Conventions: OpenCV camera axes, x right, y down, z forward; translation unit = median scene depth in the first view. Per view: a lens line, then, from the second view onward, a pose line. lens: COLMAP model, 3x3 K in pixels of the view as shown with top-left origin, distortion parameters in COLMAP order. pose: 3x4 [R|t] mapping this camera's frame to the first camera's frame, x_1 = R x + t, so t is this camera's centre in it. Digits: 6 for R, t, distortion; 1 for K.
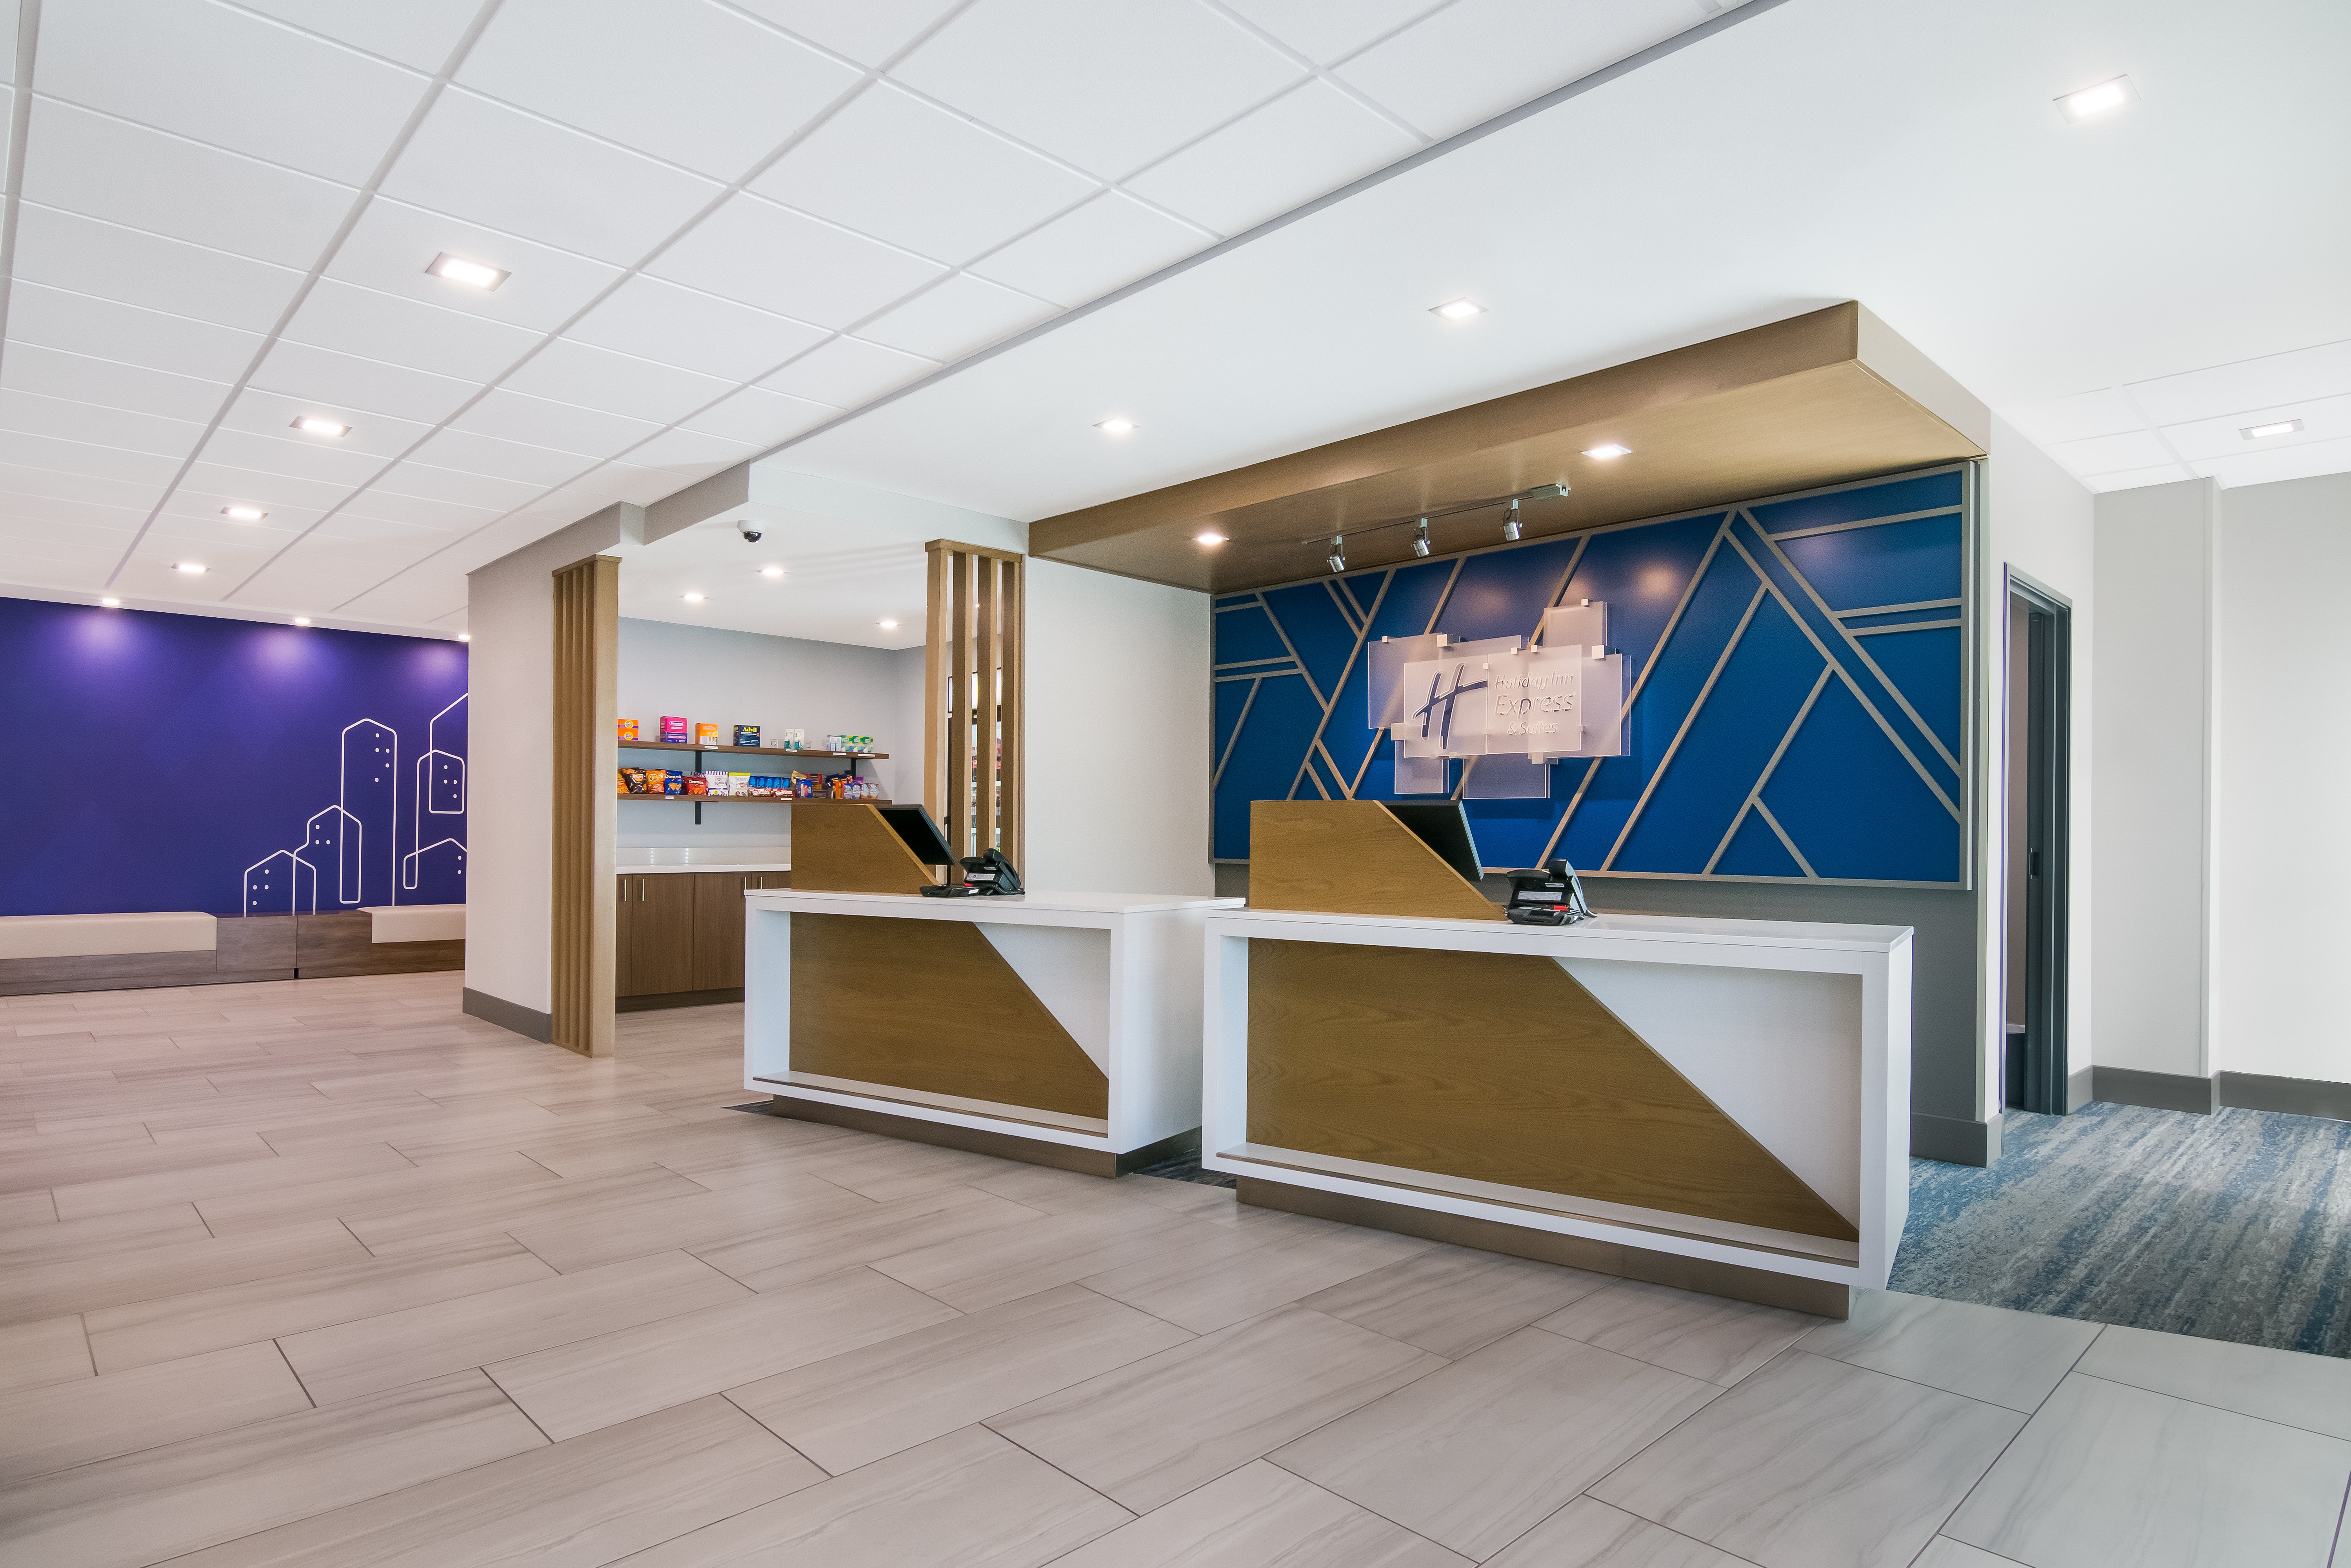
lens RADIAL K [[1287.1, 0, 1169.6], [0, 1287.1, 827.7], [0, 0, 1]] dist [-0.003875, -0.000513]
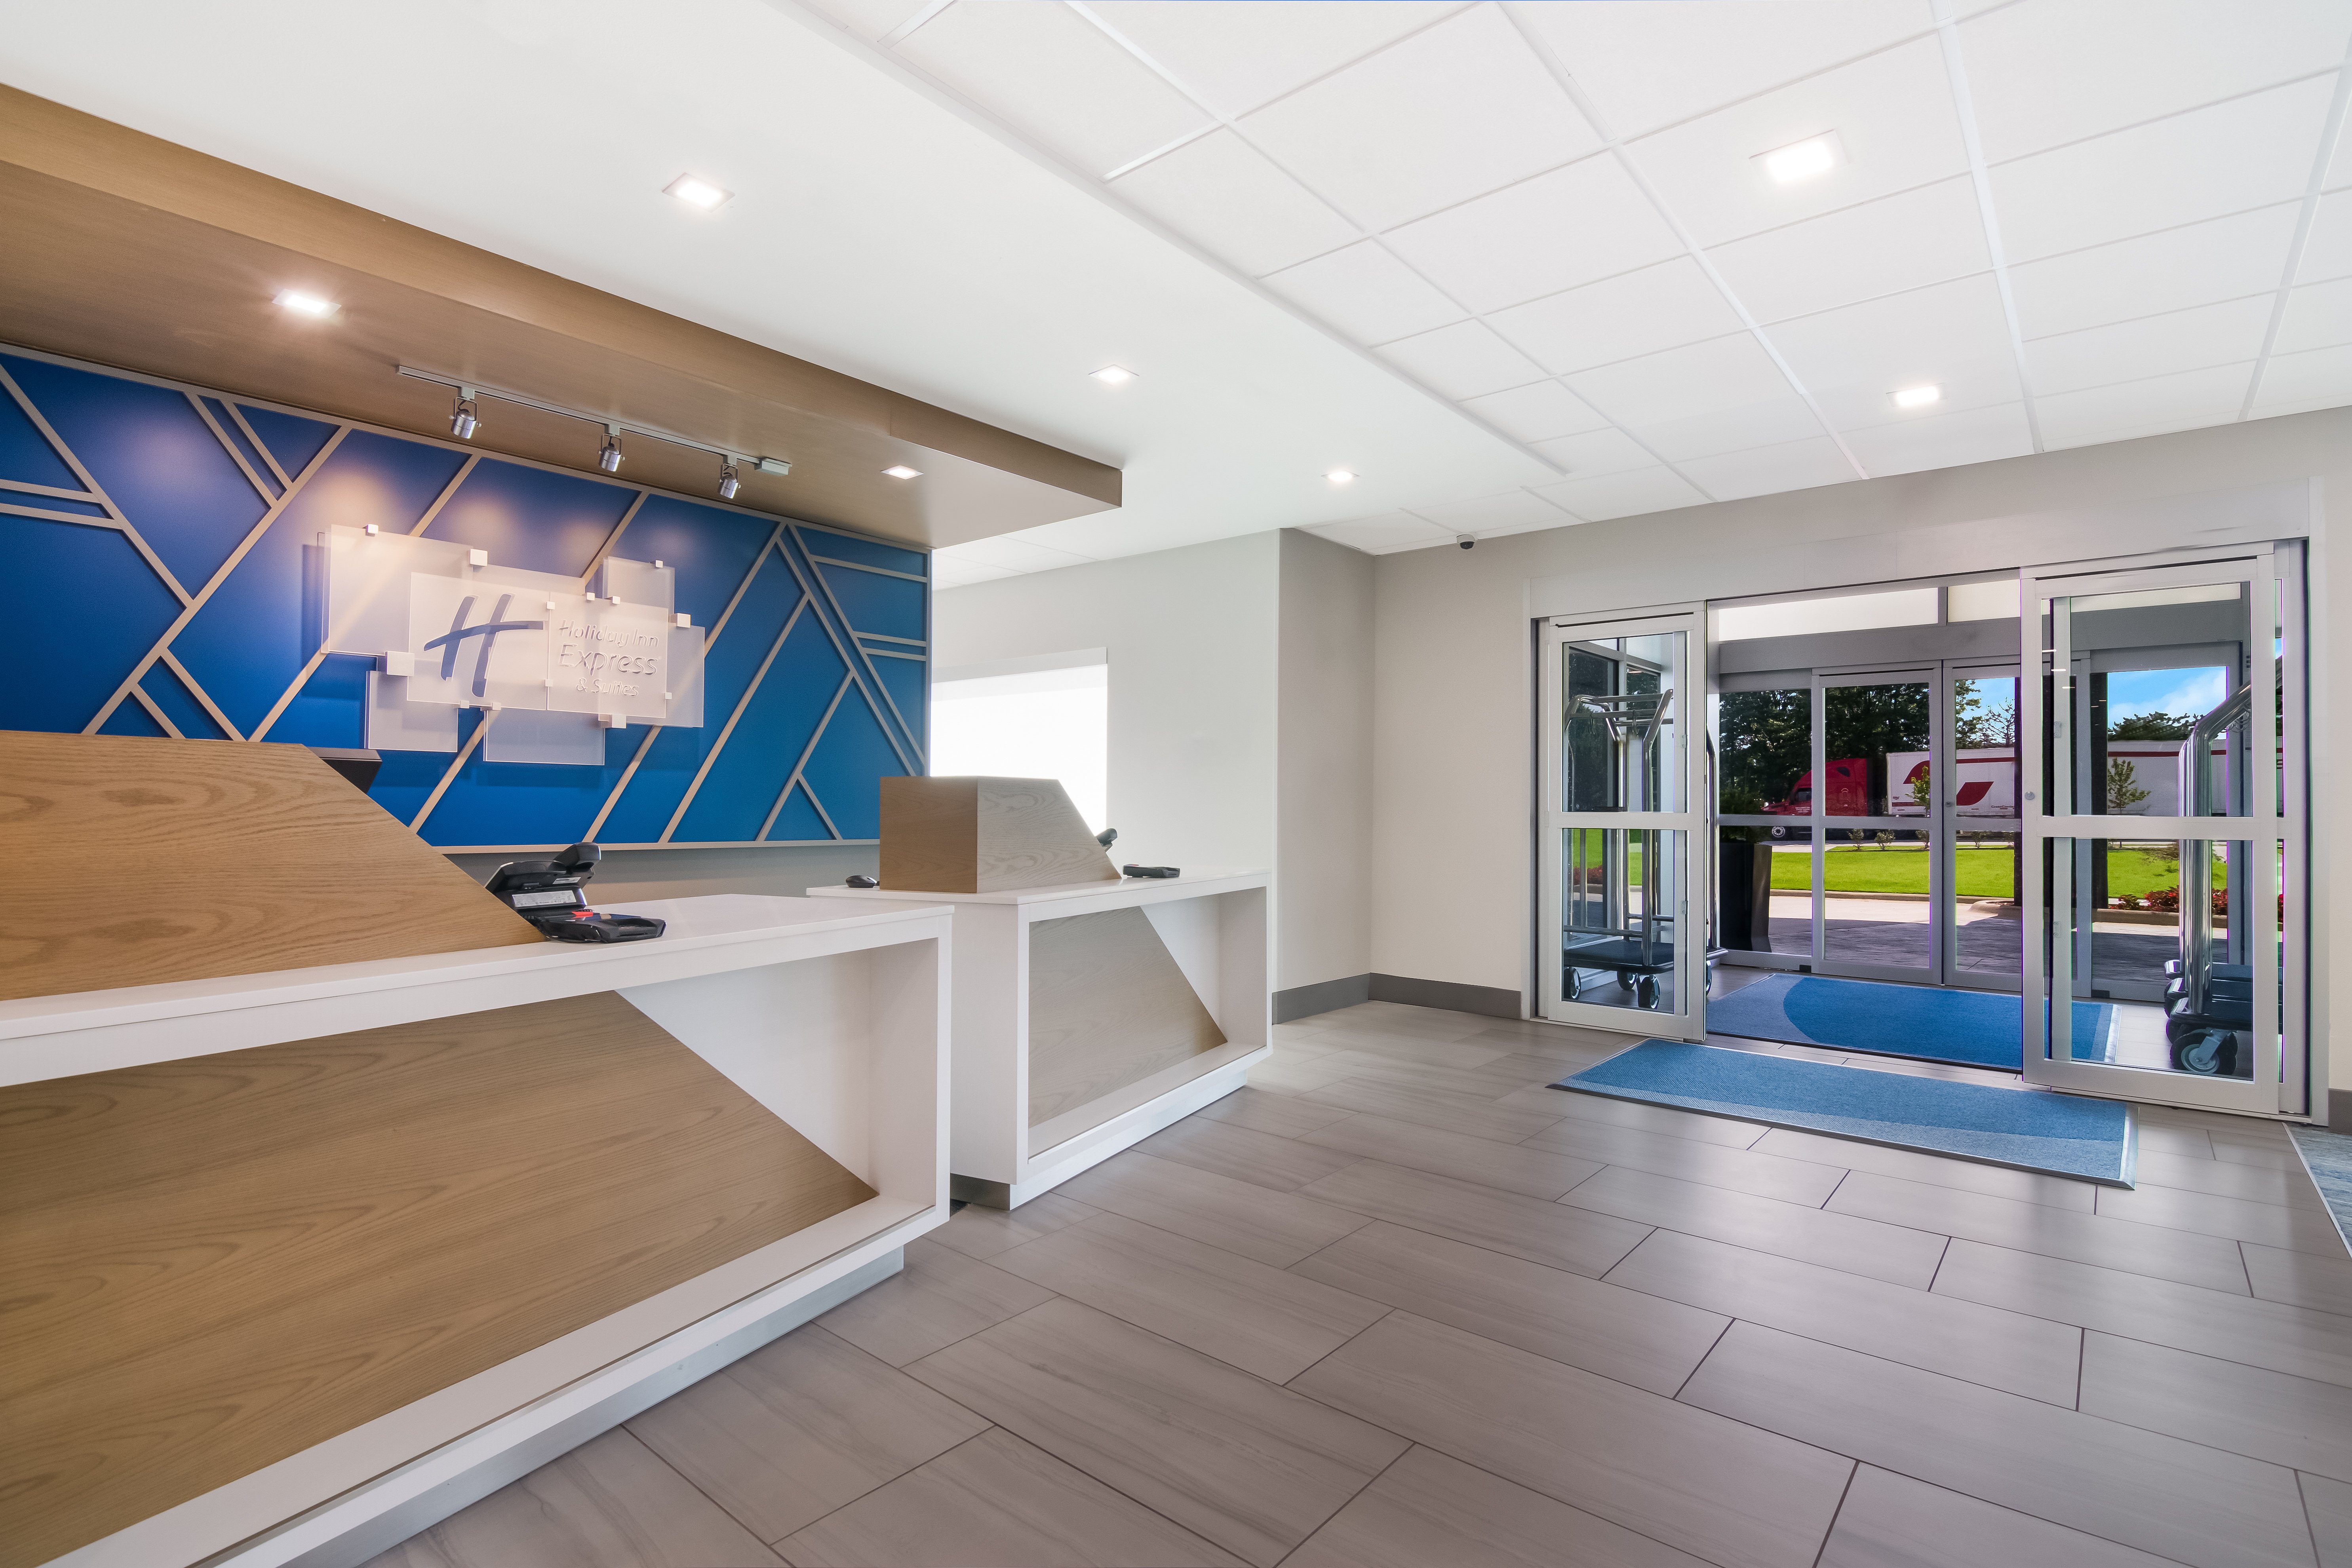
lens RADIAL K [[1114.0, 0, 1179.9], [0, 1114.0, 795.8], [0, 0, 1]] dist [0.000359, -0.008345]
pose [[-0.112206, 0.002367, 0.993682, -0.543653], [-0.011482, 0.999927, -0.003679, -0.003219], [-0.993619, -0.011823, -0.112171, 0.699721]]
